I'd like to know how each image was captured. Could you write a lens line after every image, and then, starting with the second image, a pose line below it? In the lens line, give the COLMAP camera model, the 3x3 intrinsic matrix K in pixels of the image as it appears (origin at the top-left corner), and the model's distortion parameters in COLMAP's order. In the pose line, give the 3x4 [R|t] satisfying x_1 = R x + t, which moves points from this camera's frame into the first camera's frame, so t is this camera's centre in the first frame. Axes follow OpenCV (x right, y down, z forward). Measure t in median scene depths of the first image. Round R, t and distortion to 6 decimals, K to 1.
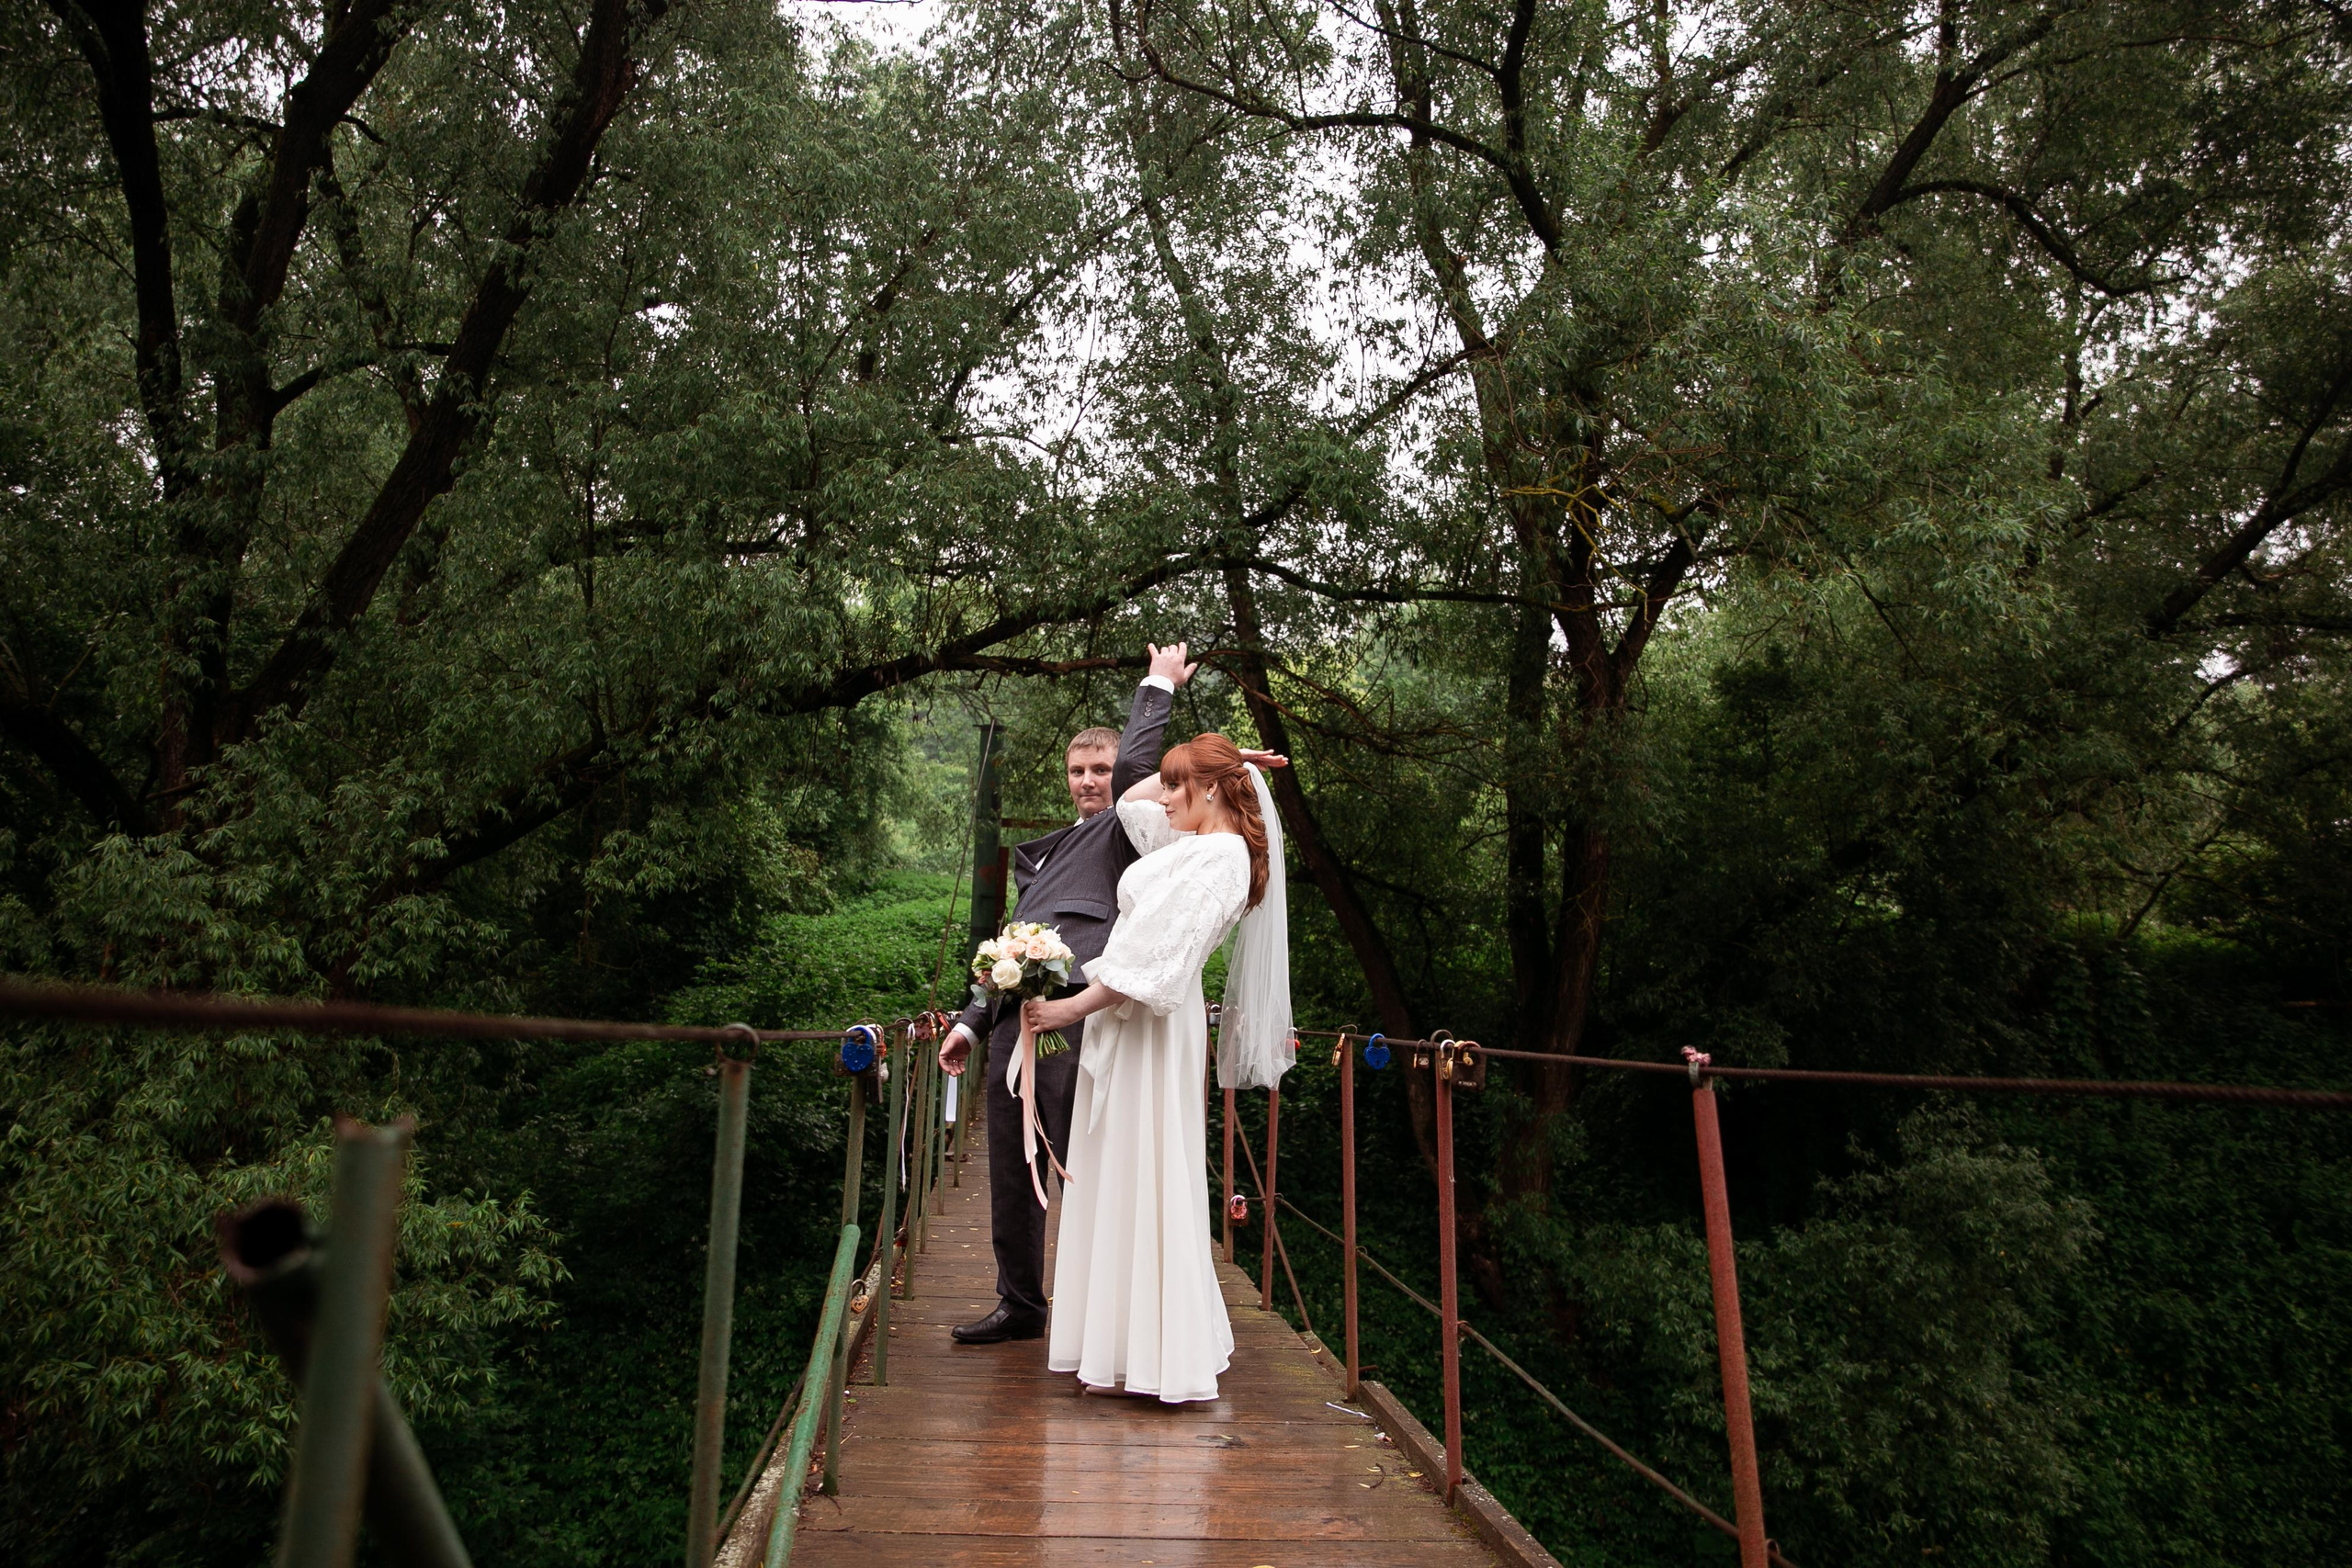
lens RADIAL K [[1700.2, 0, 1179.8], [0, 1700.2, 783.0], [0, 0, 1]] dist [-0.061956, 0.016279]
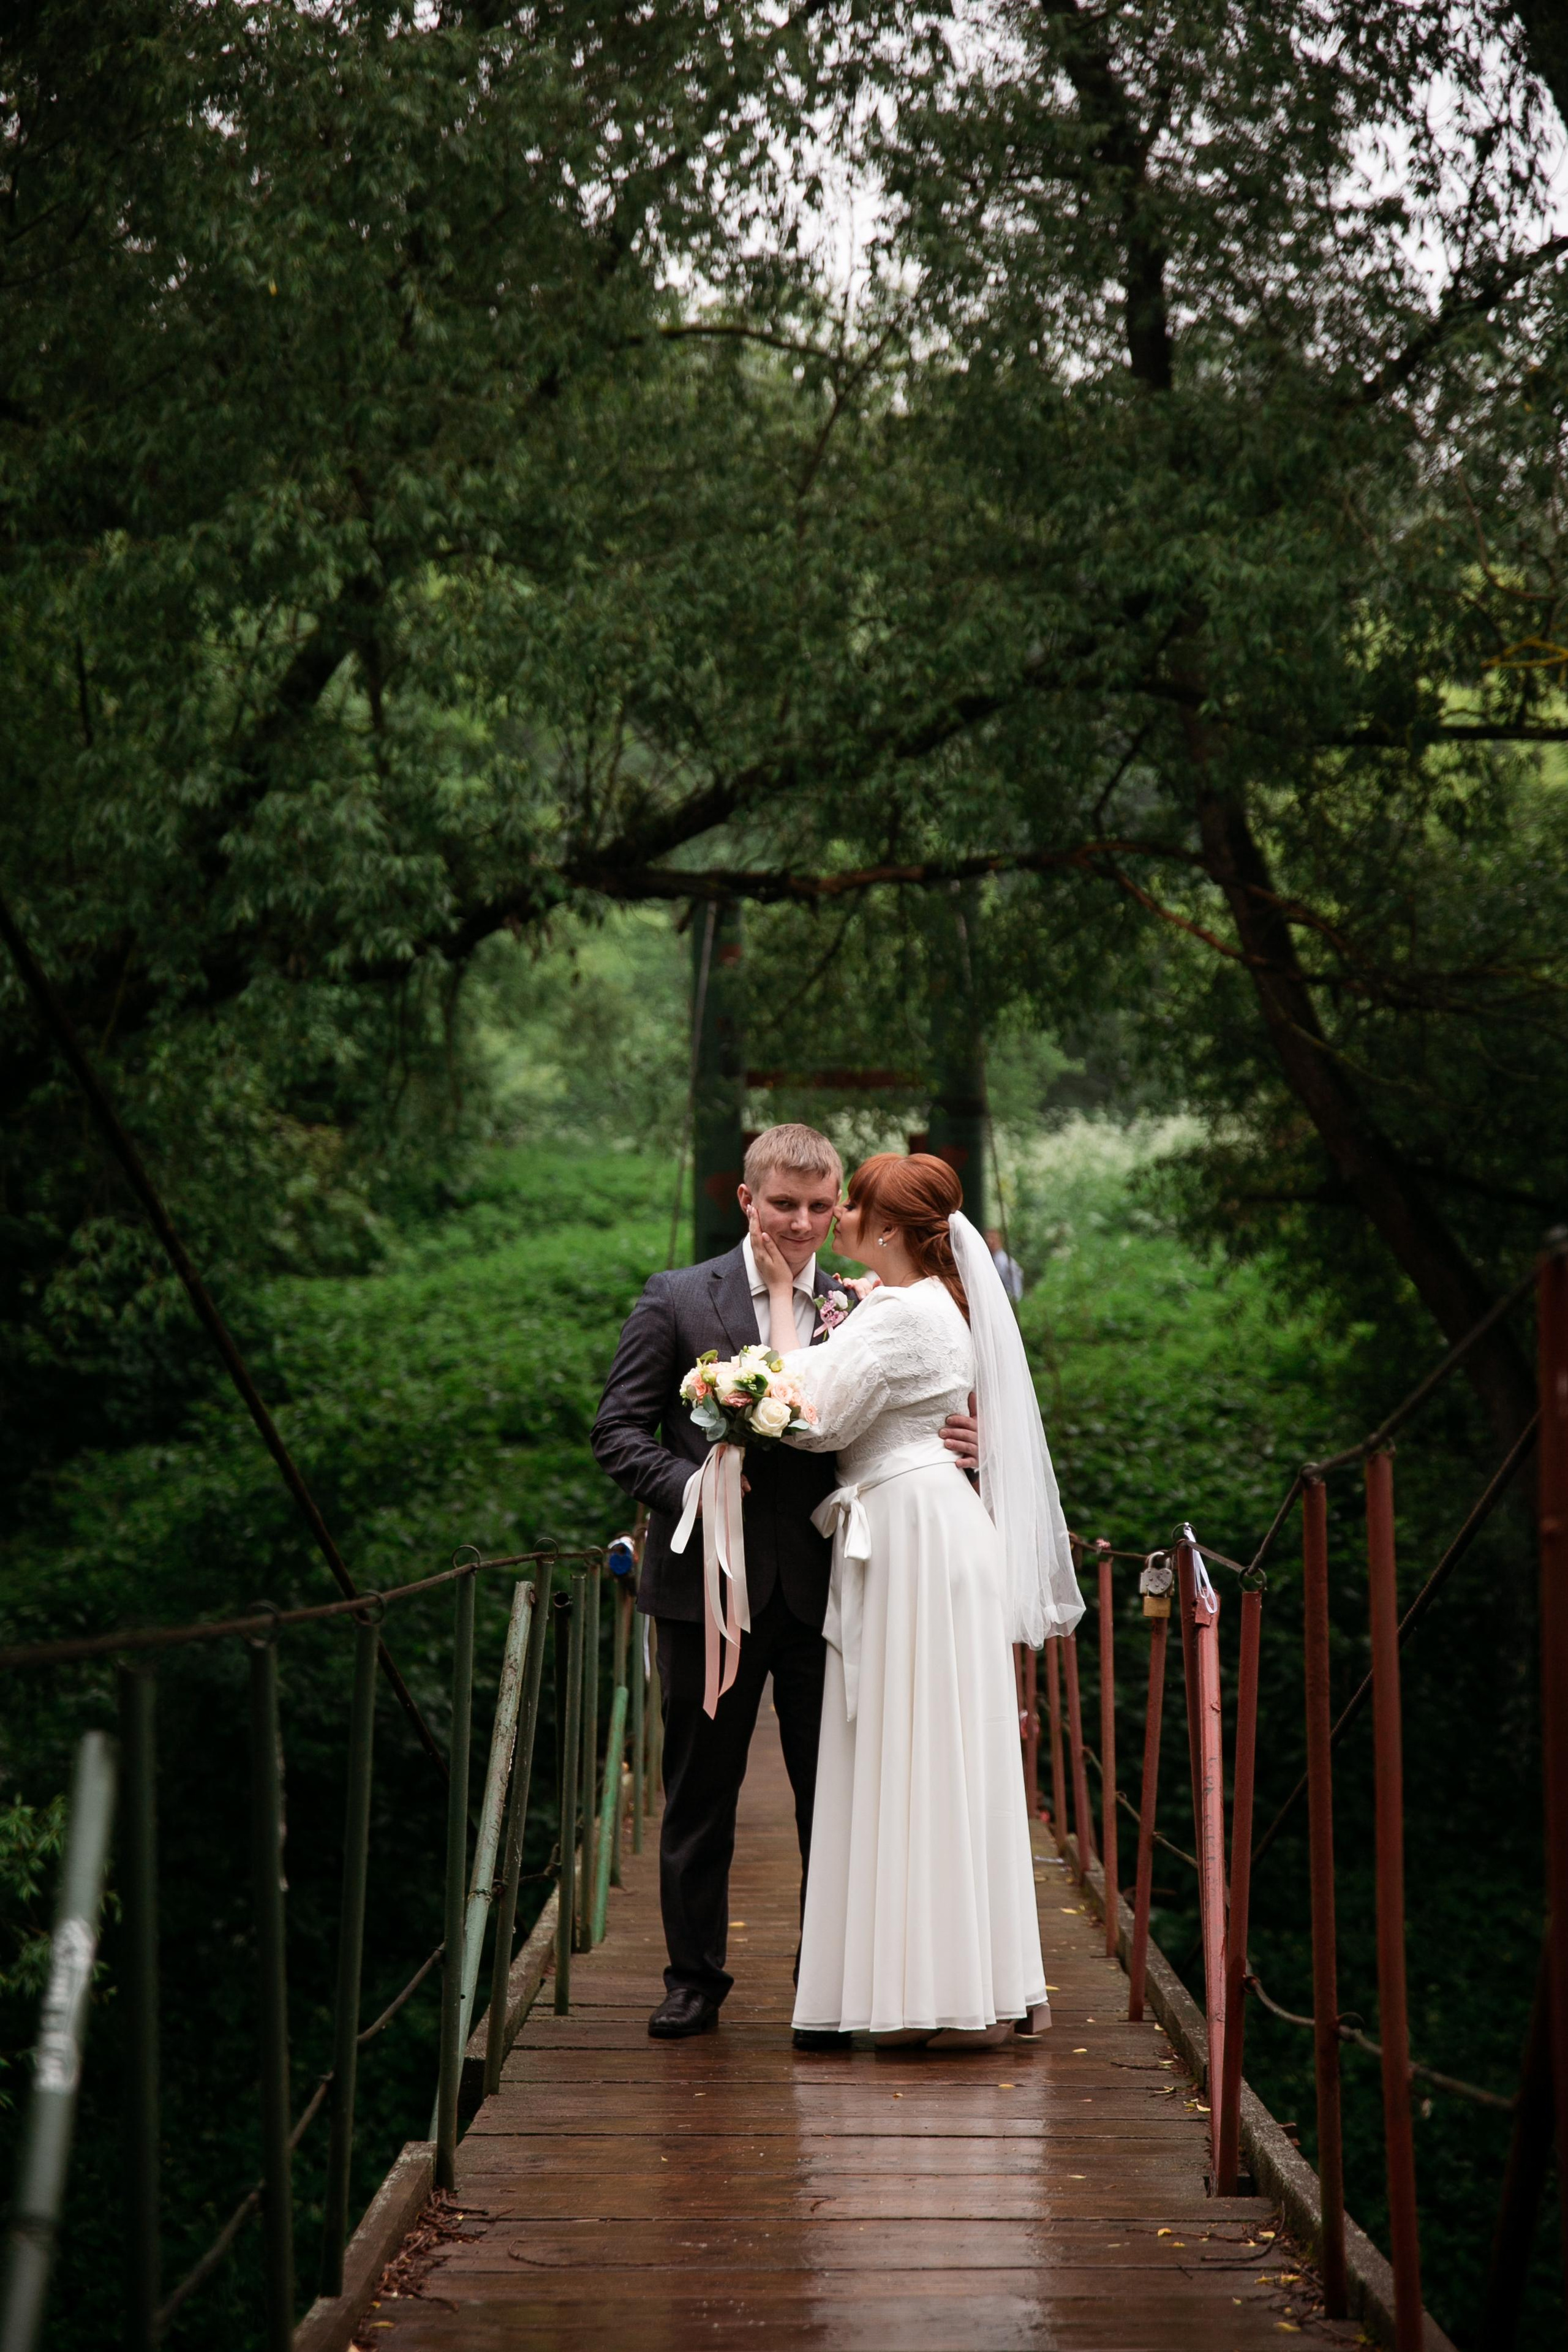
lens RADIAL K [[4628.7, 0, 786.4], [0, 4628.7, 1180.1], [0, 0, 1]] dist [0.308697, 0.000000]
pose [[0.993782, -0.046606, -0.101123, 0.046882], [0.054328, 0.995702, 0.075012, -0.058483], [0.097192, -0.080039, 0.992042, -0.370750]]
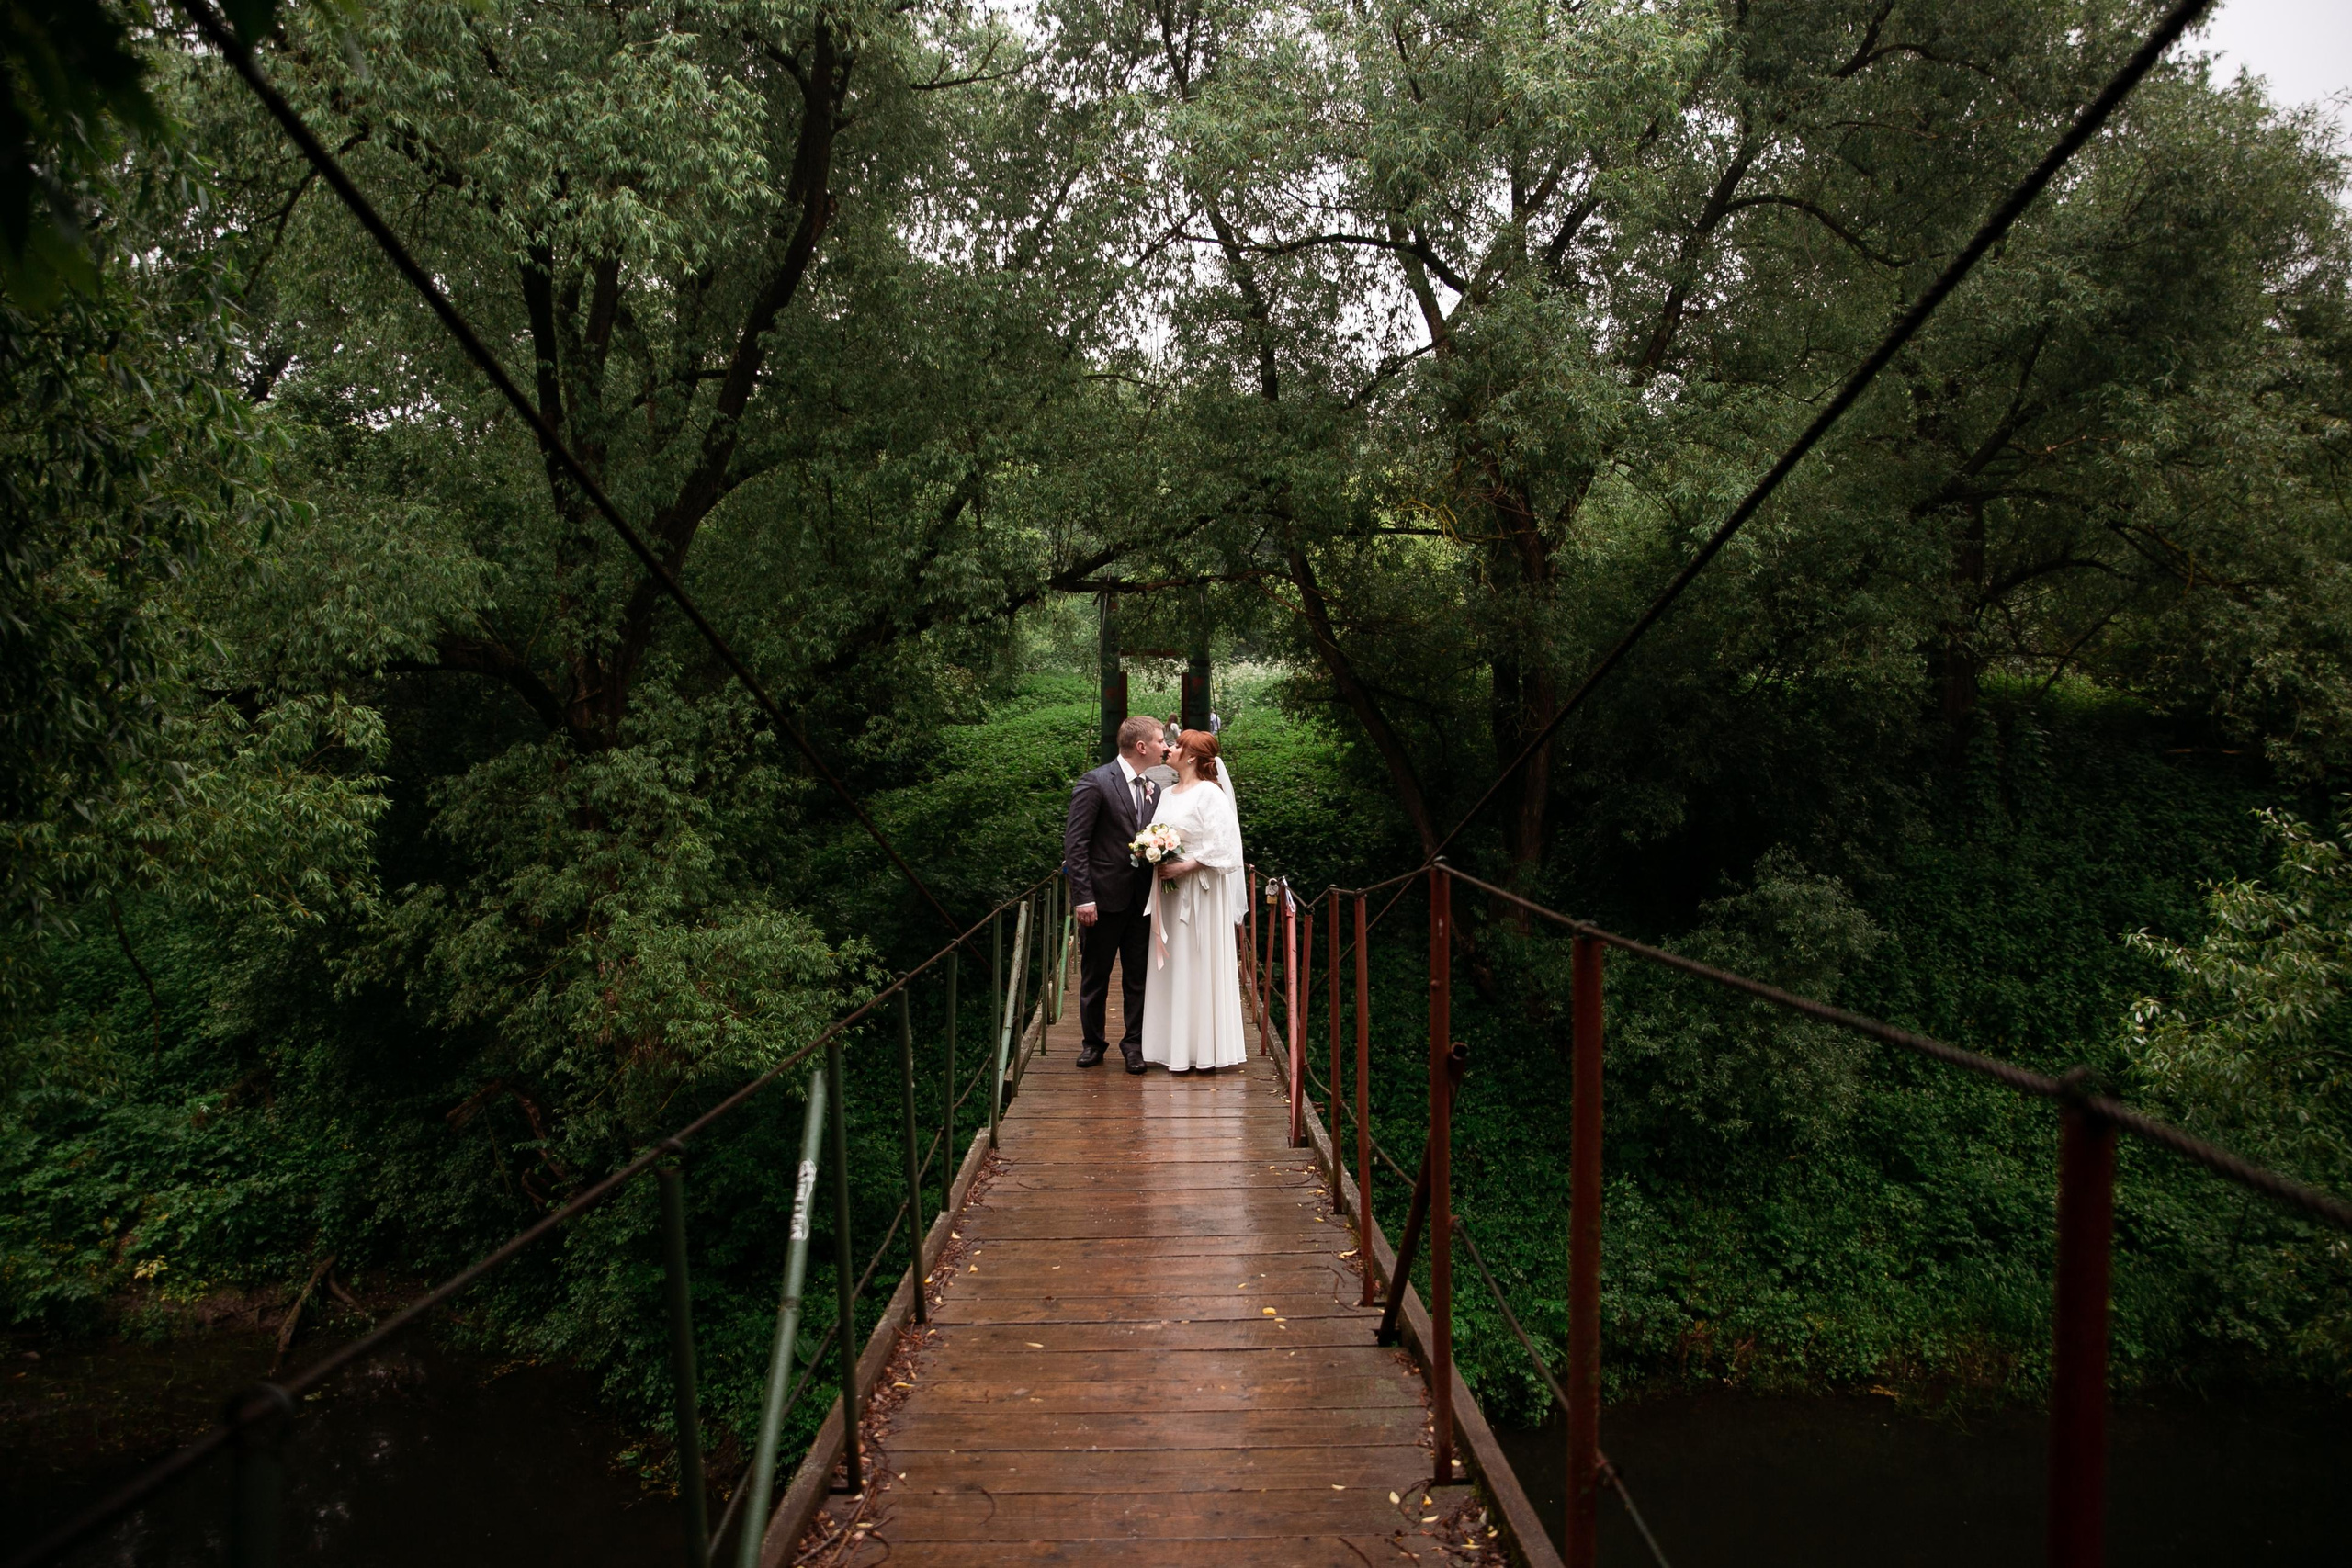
lens RADIAL K [[1700.2, 0, 1185.7], [0, 1700.2, 780.0], [0, 0, 1]] dist [-0.061956, 0.016279]
pose [[0.996011, -0.045797, -0.076582, 0.047411], [0.056019, 0.988965, 0.137153, -0.069845], [0.069455, -0.140896, 0.987585, -0.343496]]
